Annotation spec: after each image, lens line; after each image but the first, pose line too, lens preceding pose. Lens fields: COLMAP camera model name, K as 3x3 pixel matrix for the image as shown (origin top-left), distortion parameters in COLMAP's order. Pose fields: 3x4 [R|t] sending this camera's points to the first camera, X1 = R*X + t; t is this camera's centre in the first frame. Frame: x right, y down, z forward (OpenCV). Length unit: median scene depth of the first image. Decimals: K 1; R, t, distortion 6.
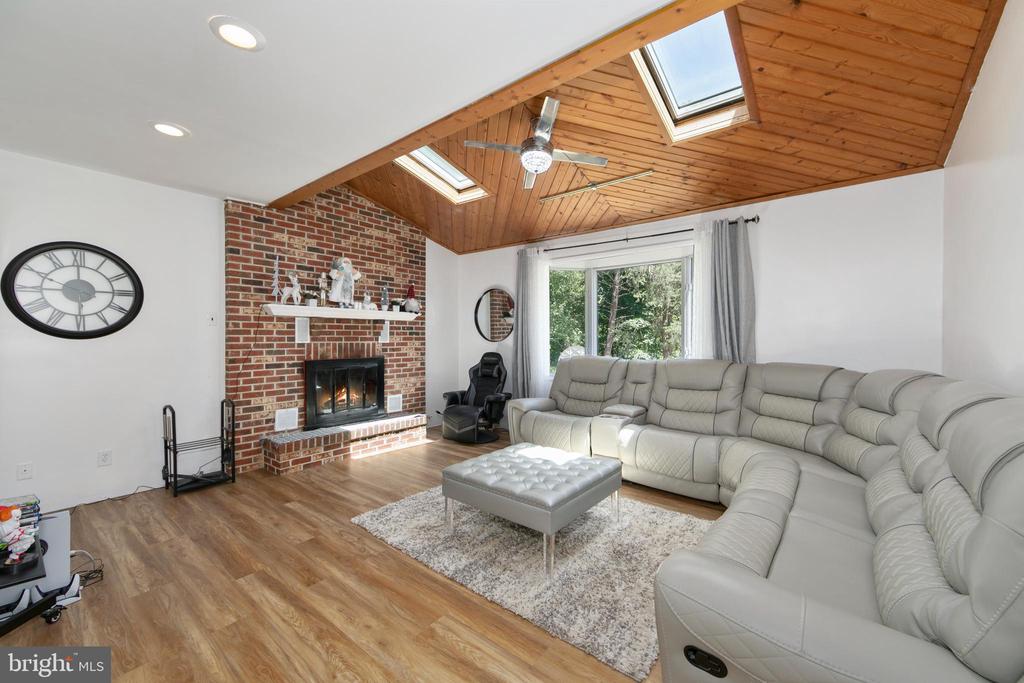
lens RADIAL K [[402.2, 0, 513.3], [0, 402.2, 339.9], [0, 0, 1]] dist [-0.001944, -0.000109]
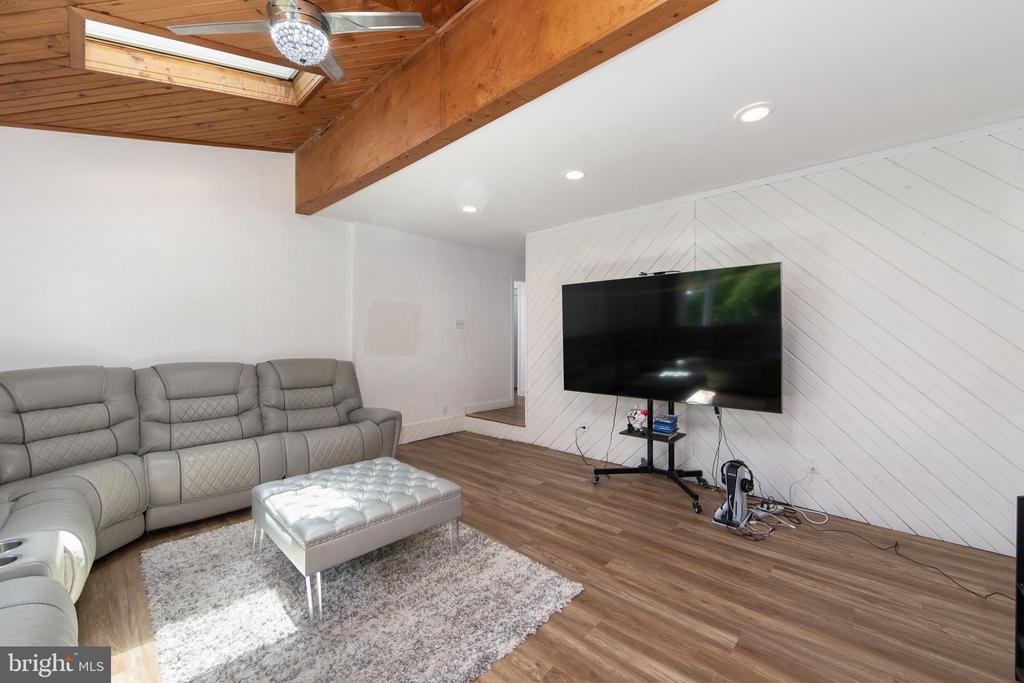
lens RADIAL K [[402.2, 0, 511.9], [0, 402.2, 340.4], [0, 0, 1]] dist [-0.001944, -0.000109]
pose [[-0.996941, -0.004843, 0.078005, -0.373400], [-0.004115, 0.999946, 0.009495, -0.009011], [-0.078047, 0.009145, -0.996908, 1.963049]]
